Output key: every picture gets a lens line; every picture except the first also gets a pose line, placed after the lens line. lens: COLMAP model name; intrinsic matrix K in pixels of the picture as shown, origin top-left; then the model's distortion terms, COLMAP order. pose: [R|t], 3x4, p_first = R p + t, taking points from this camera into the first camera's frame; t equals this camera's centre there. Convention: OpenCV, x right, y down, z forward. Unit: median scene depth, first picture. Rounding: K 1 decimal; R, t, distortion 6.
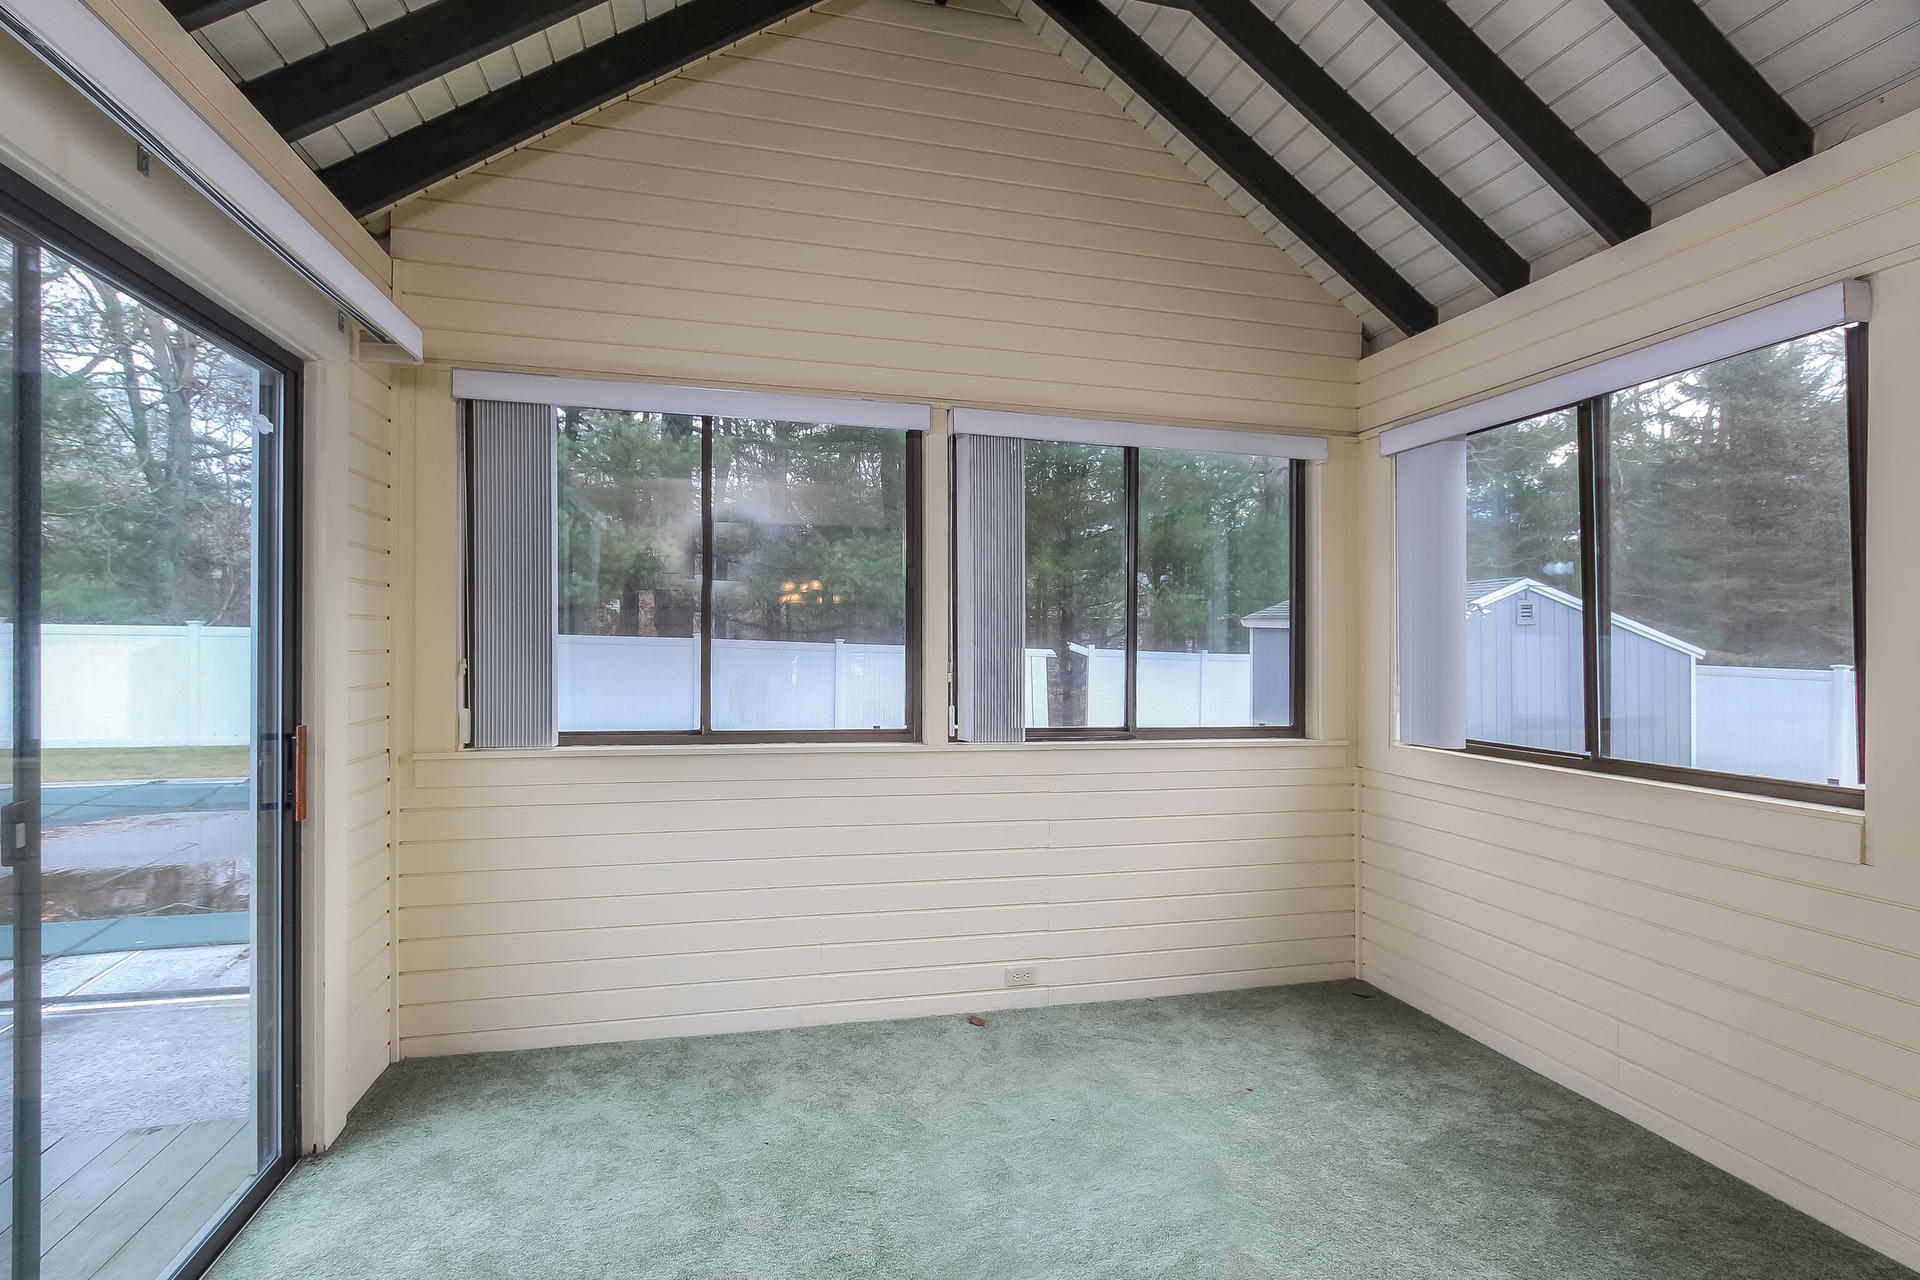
lens RADIAL K [[883.5, 0, 960.0], [0, 883.5, 640.0], [0, 0, 1]] dist [-0.004093, 0.000273]
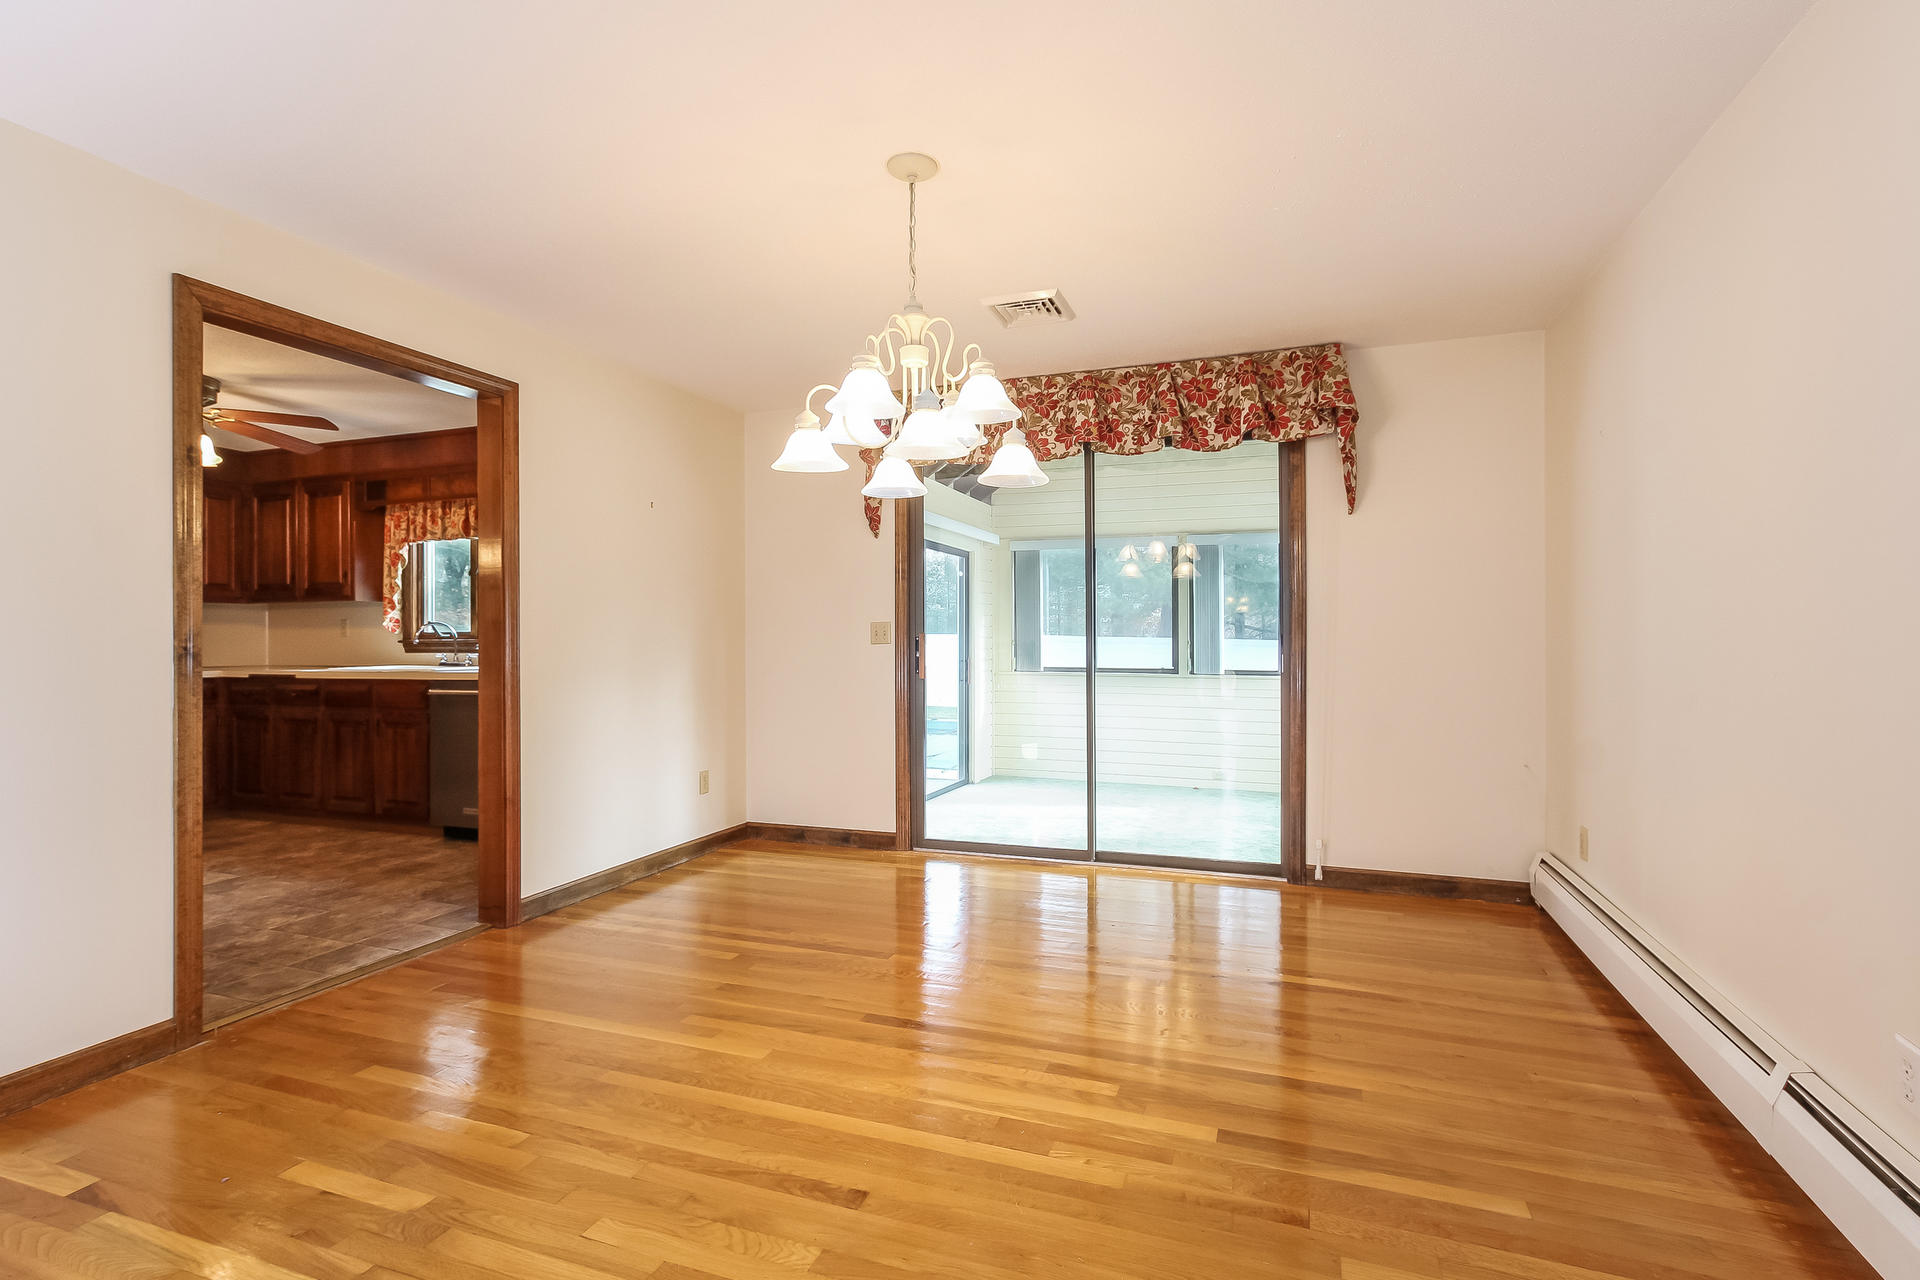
lens RADIAL K [[867.6, 0, 963.5], [0, 867.6, 629.0], [0, 0, 1]] dist [0.013404, 0.000096]
pose [[0.822554, -0.016664, -0.568443, 0.827738], [0.006793, 0.999787, -0.019479, 0.033752], [0.568646, 0.012161, 0.822492, -1.286723]]
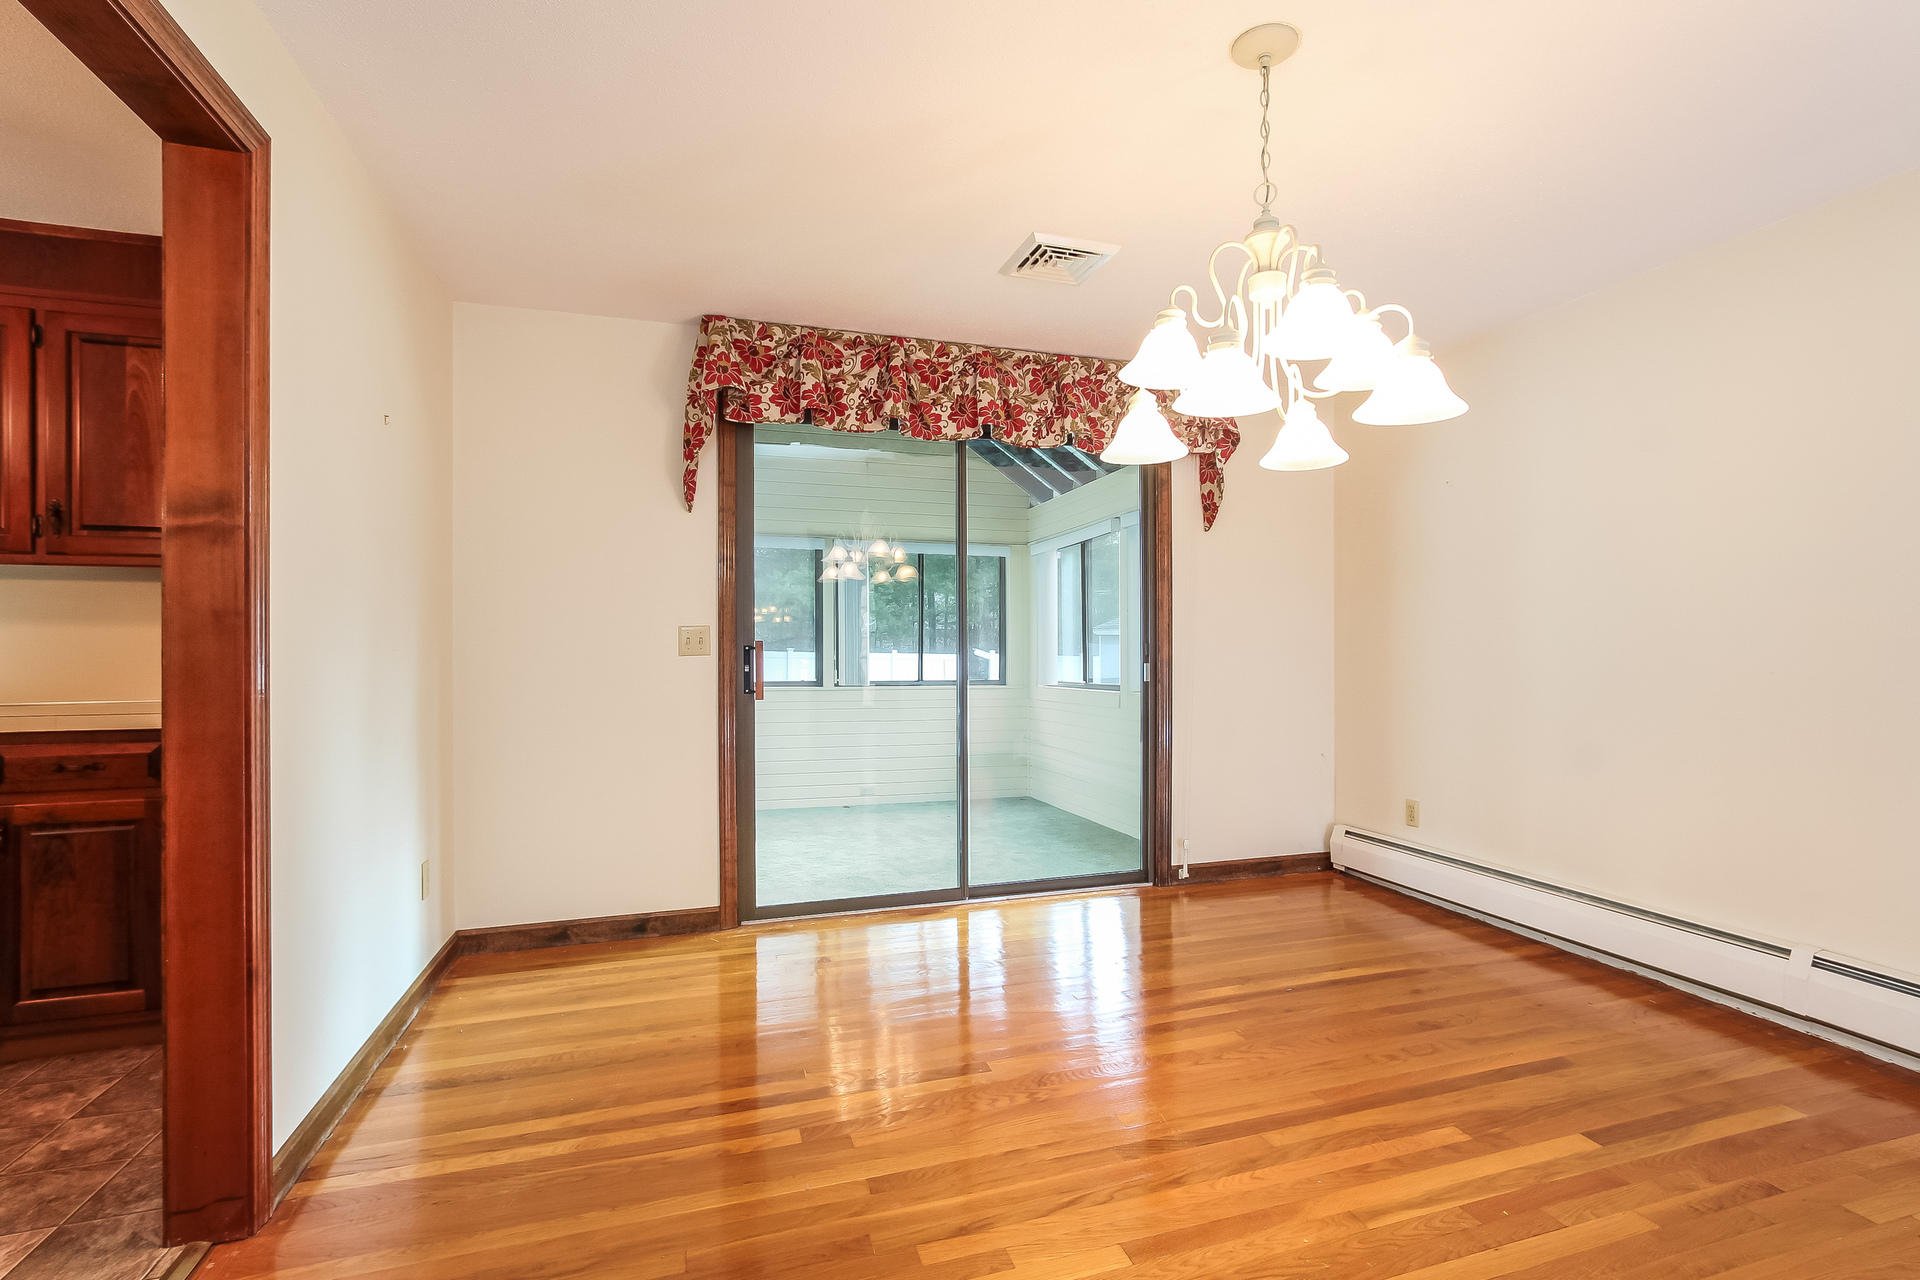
lens RADIAL K [[883.5, 0, 960.0], [0, 883.5, 640.0], [0, 0, 1]] dist [-0.004093, 0.000273]
pose [[0.998673, -0.011162, 0.050271, 0.195163], [0.011807, 0.999851, -0.012554, 0.028304], [-0.050123, 0.013131, 0.998657, -1.279547]]
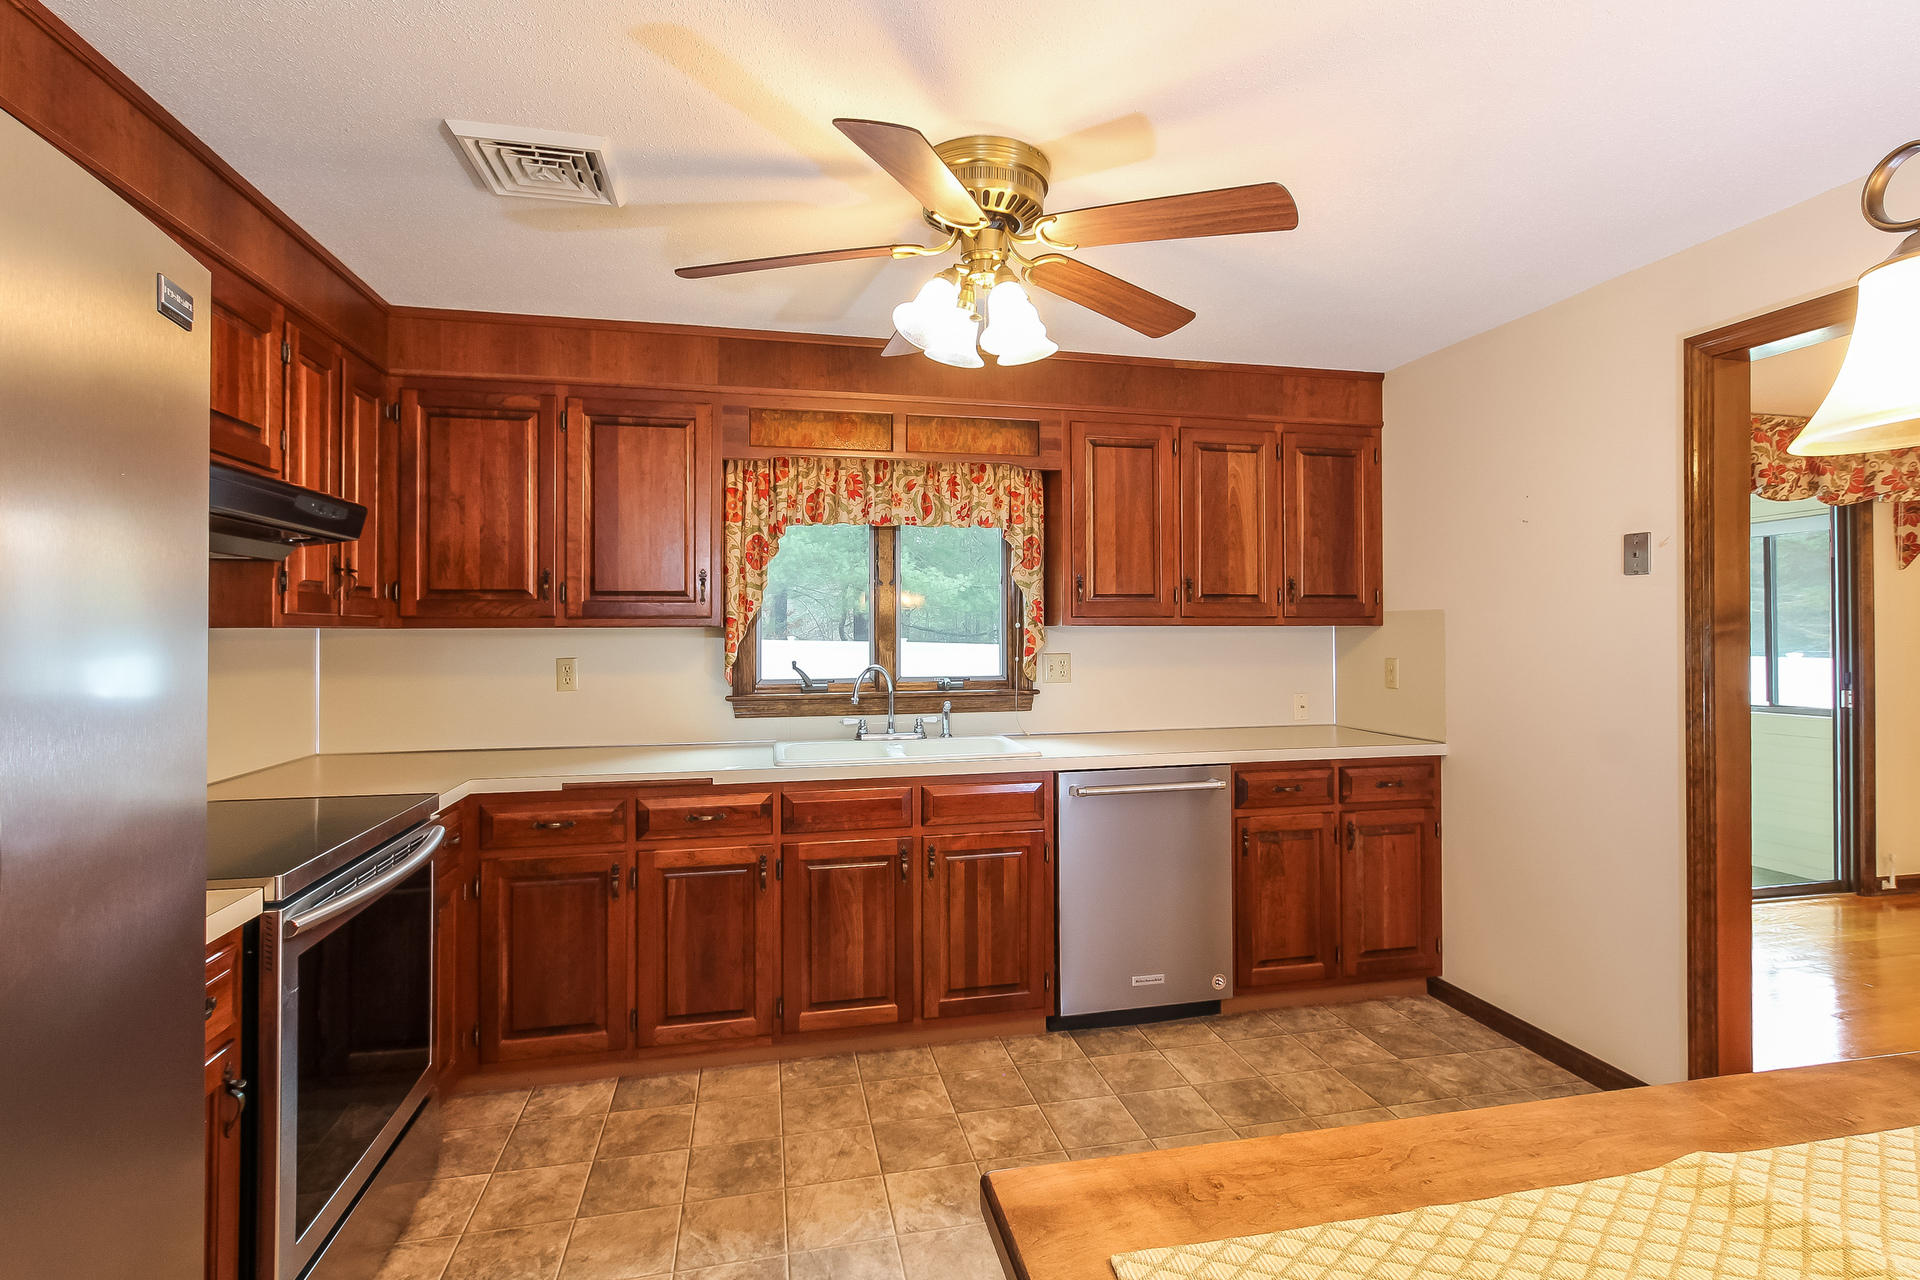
lens RADIAL K [[883.5, 0, 960.0], [0, 883.5, 640.0], [0, 0, 1]] dist [-0.004093, 0.000273]
pose [[0.998922, -0.019446, -0.042147, -0.754036], [0.018456, 0.999548, -0.023749, -0.022017], [0.042590, 0.022945, 0.998829, -1.459505]]
